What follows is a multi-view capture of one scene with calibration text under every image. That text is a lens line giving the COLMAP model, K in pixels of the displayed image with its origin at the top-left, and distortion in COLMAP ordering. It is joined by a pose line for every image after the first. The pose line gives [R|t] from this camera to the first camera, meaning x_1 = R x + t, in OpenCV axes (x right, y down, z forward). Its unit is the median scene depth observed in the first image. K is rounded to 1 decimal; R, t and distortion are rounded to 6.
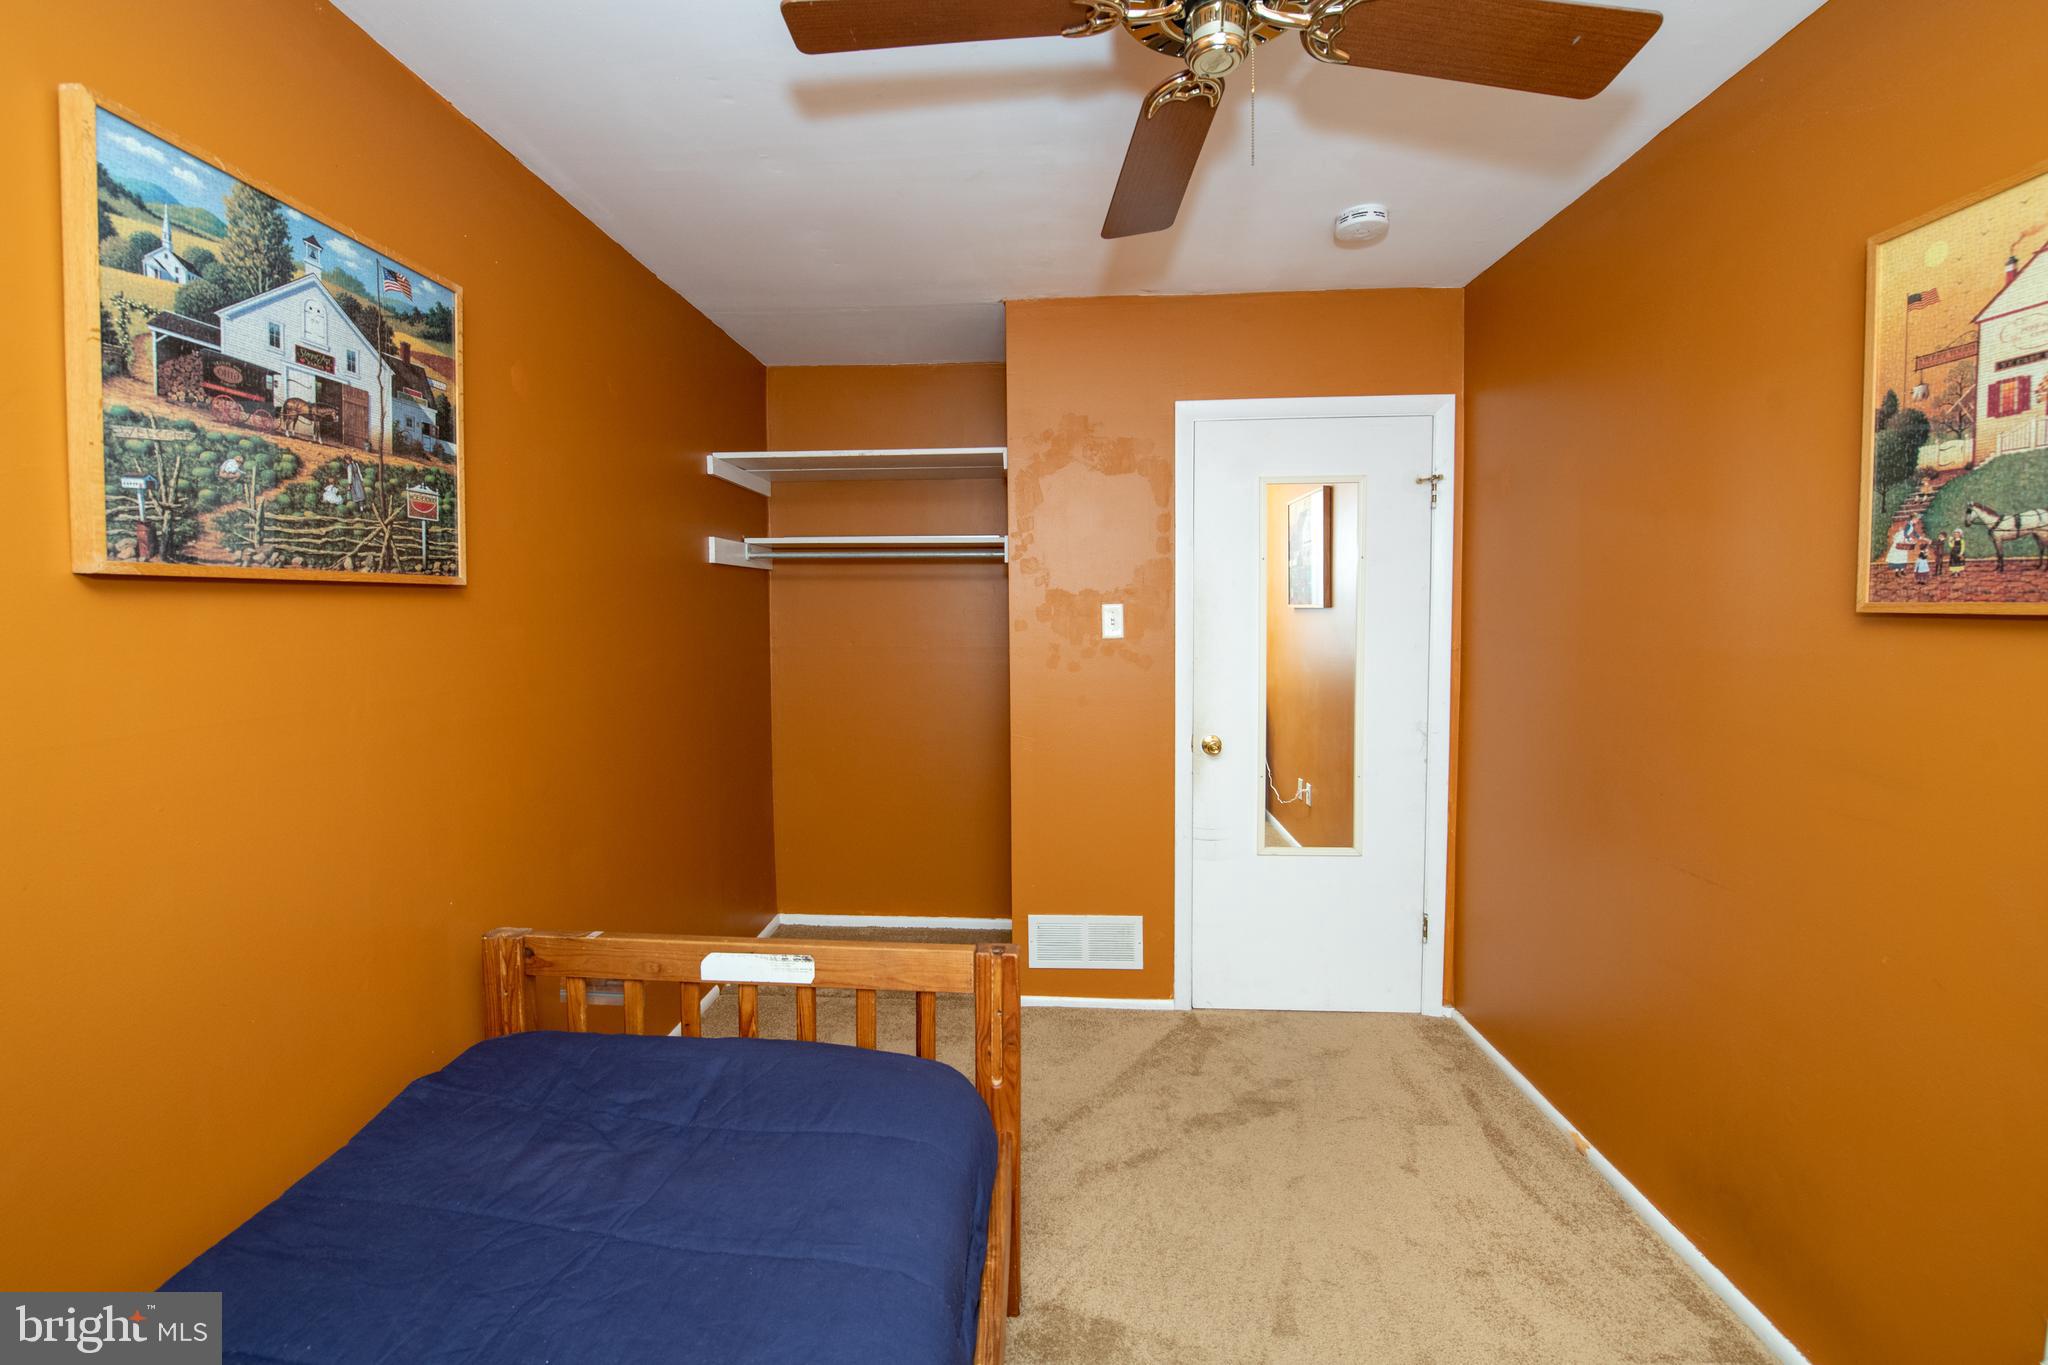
lens RADIAL K [[874.0, 0, 1023.8], [0, 874.0, 671.5], [0, 0, 1]] dist [-0.014870, -0.004220]
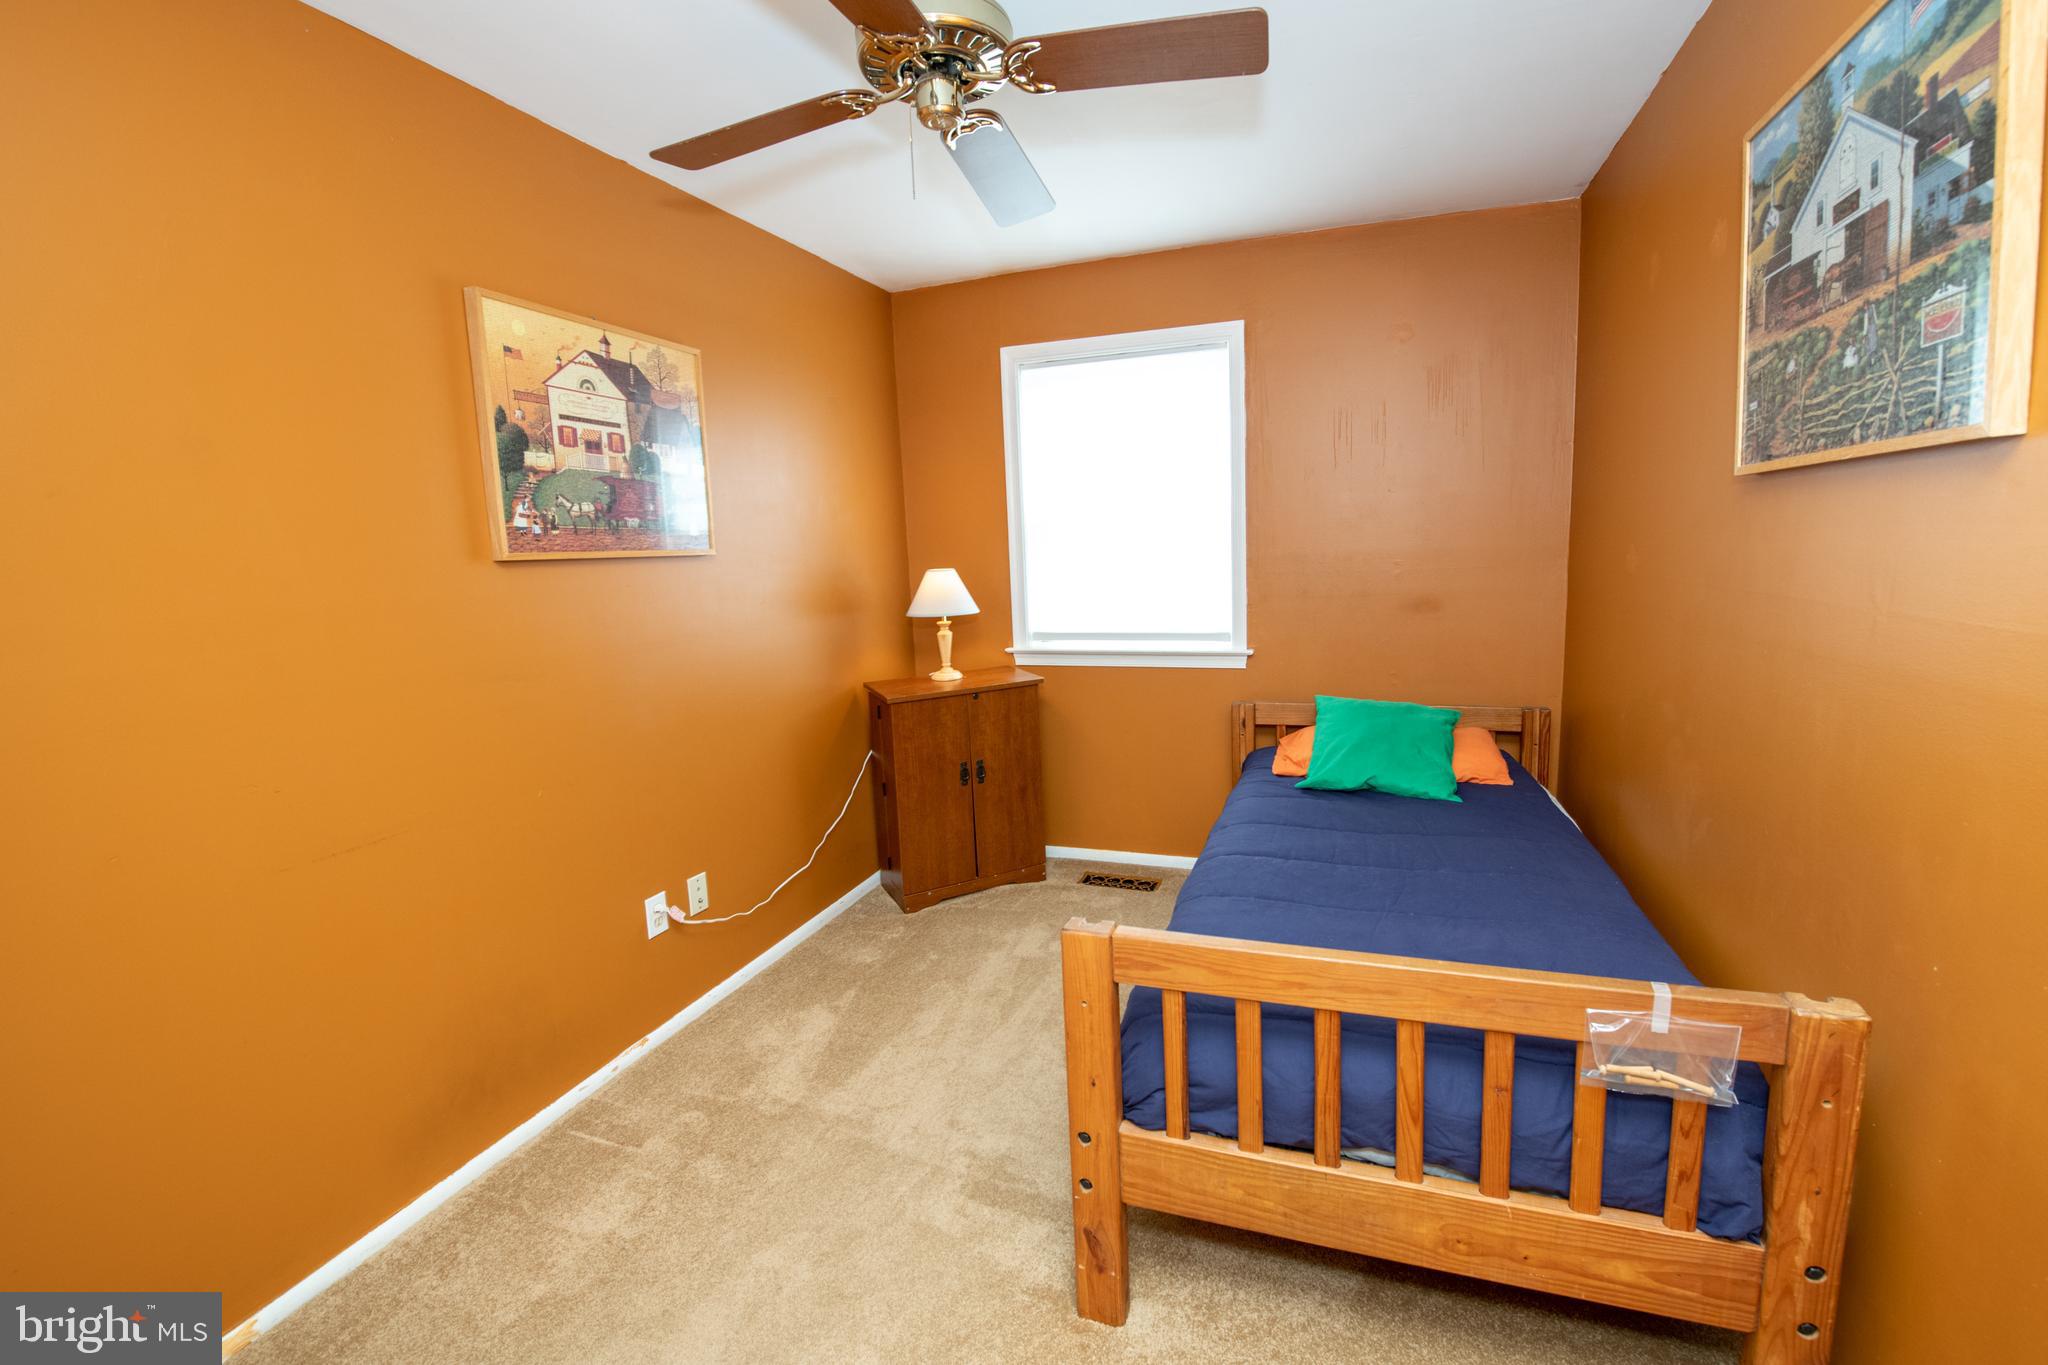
lens RADIAL K [[874.0, 0, 1032.6], [0, 874.0, 676.3], [0, 0, 1]] dist [-0.014870, -0.004220]
pose [[-0.947533, -0.005176, 0.319615, -0.320418], [0.066216, 0.975003, 0.212095, -0.137277], [-0.312723, 0.222131, -0.923505, 2.232173]]
